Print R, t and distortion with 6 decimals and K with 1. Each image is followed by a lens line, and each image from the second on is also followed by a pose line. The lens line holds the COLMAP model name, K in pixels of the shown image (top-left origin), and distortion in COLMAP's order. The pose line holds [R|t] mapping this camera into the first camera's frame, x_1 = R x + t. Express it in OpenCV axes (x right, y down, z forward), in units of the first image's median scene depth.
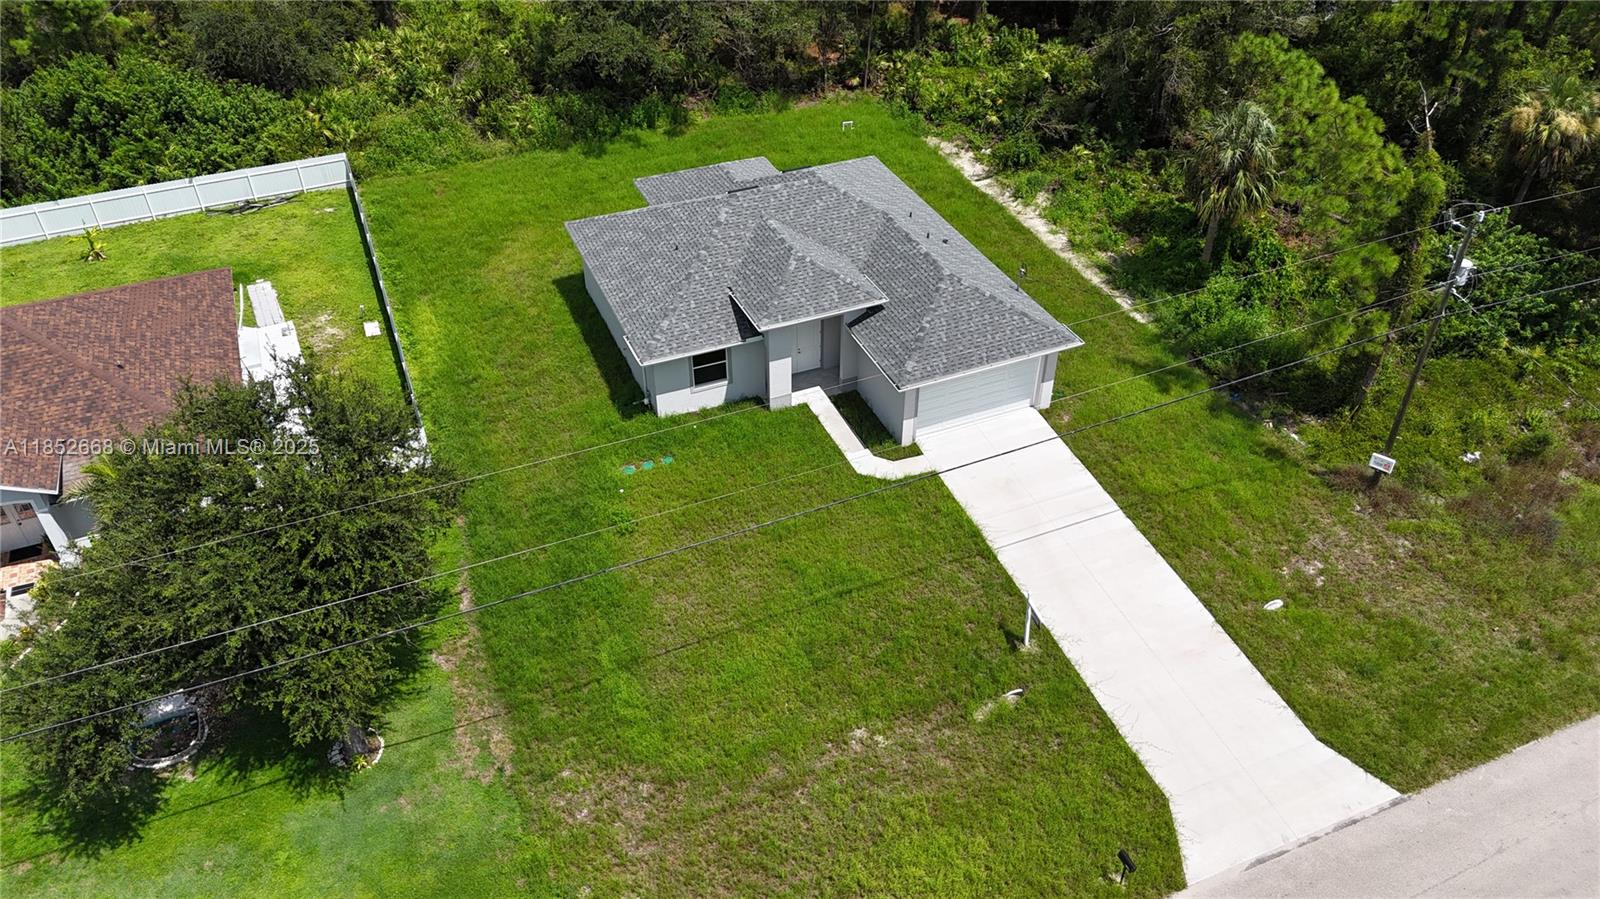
lens RADIAL K [[1179.0, 0, 800.9], [0, 1179.0, 446.7], [0, 0, 1]] dist [0.065956, -0.075139]
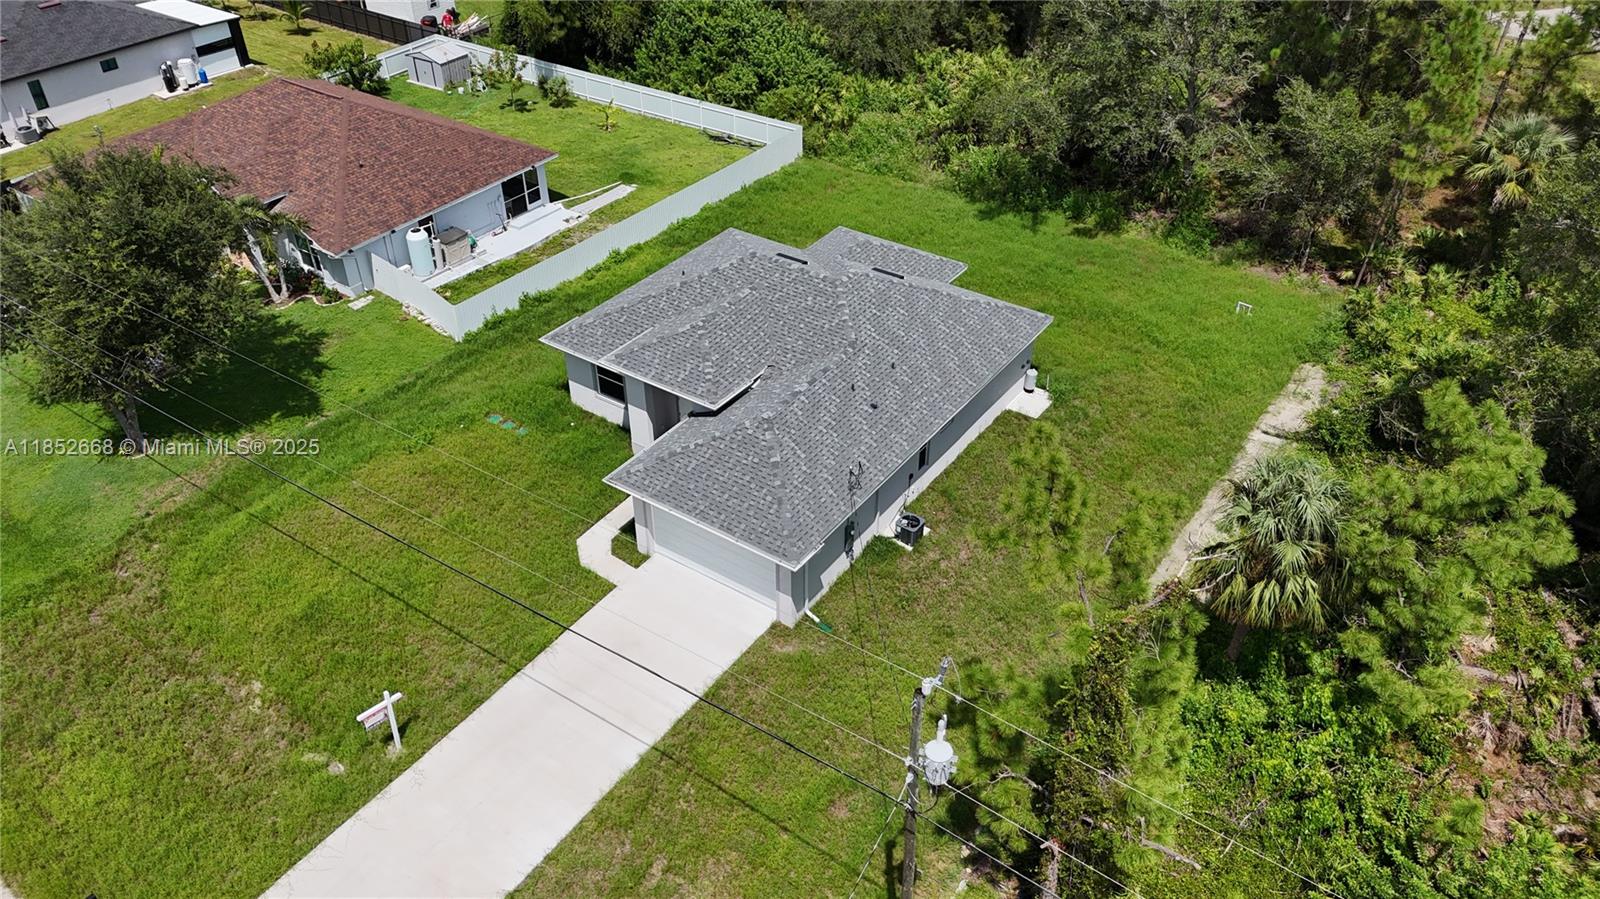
lens RADIAL K [[1179.0, 0, 800.0], [0, 1179.0, 438.9], [0, 0, 1]] dist [0.065956, -0.075139]
pose [[0.529914, 0.498390, -0.686147, 0.614630], [-0.521960, 0.829359, 0.199302, -0.266144], [0.668392, 0.252529, 0.699629, 0.357392]]
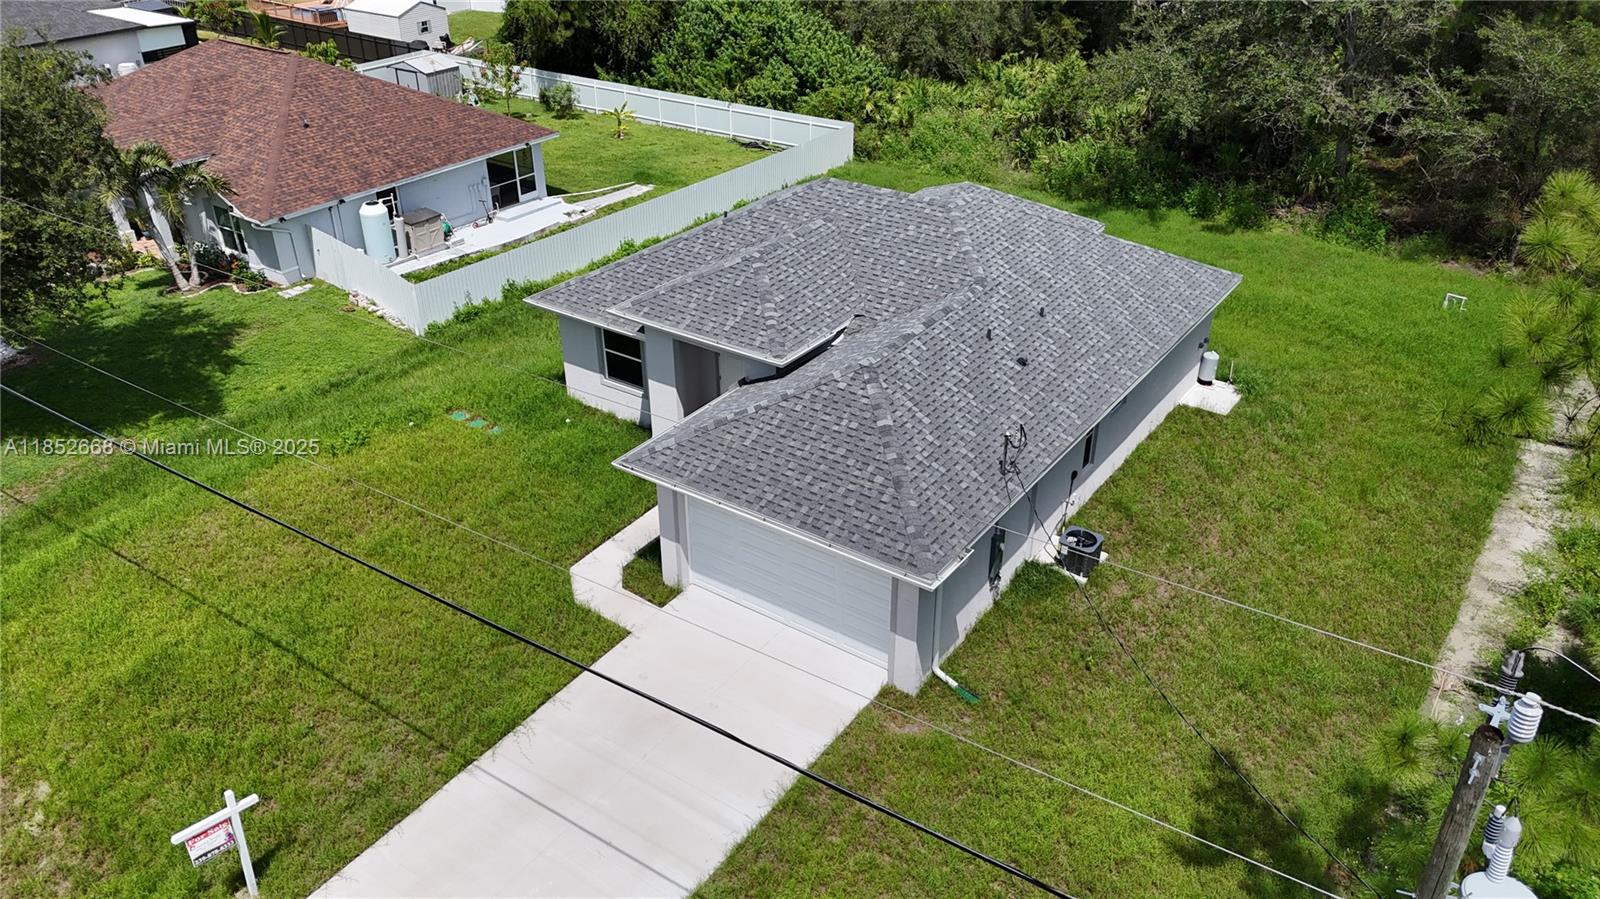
lens RADIAL K [[1179.0, 0, 796.8], [0, 1179.0, 441.9], [0, 0, 1]] dist [0.065956, -0.075139]
pose [[0.527881, 0.417968, -0.739354, 0.445416], [-0.523767, 0.845488, 0.104011, -0.131272], [0.668588, 0.332344, 0.665235, 0.525623]]
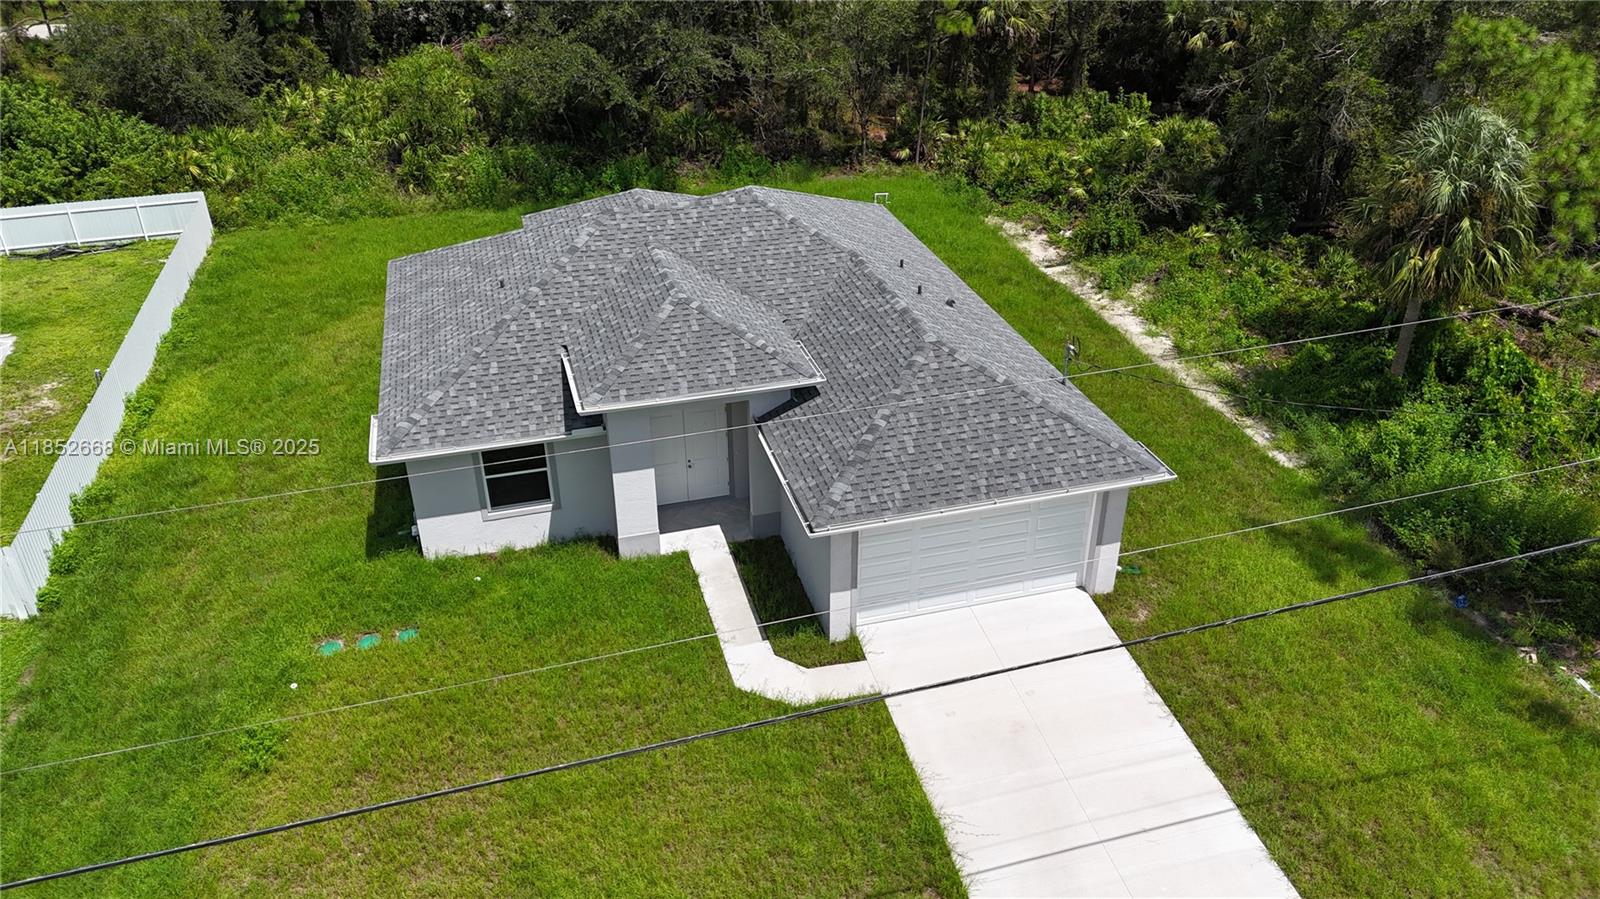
lens RADIAL K [[1179.0, 0, 801.0], [0, 1179.0, 444.3], [0, 0, 1]] dist [0.065956, -0.075139]
pose [[0.991845, 0.060910, -0.111950, 0.107702], [-0.076786, 0.986670, -0.143480, -0.009167], [0.101718, 0.150906, 0.983301, 0.373185]]
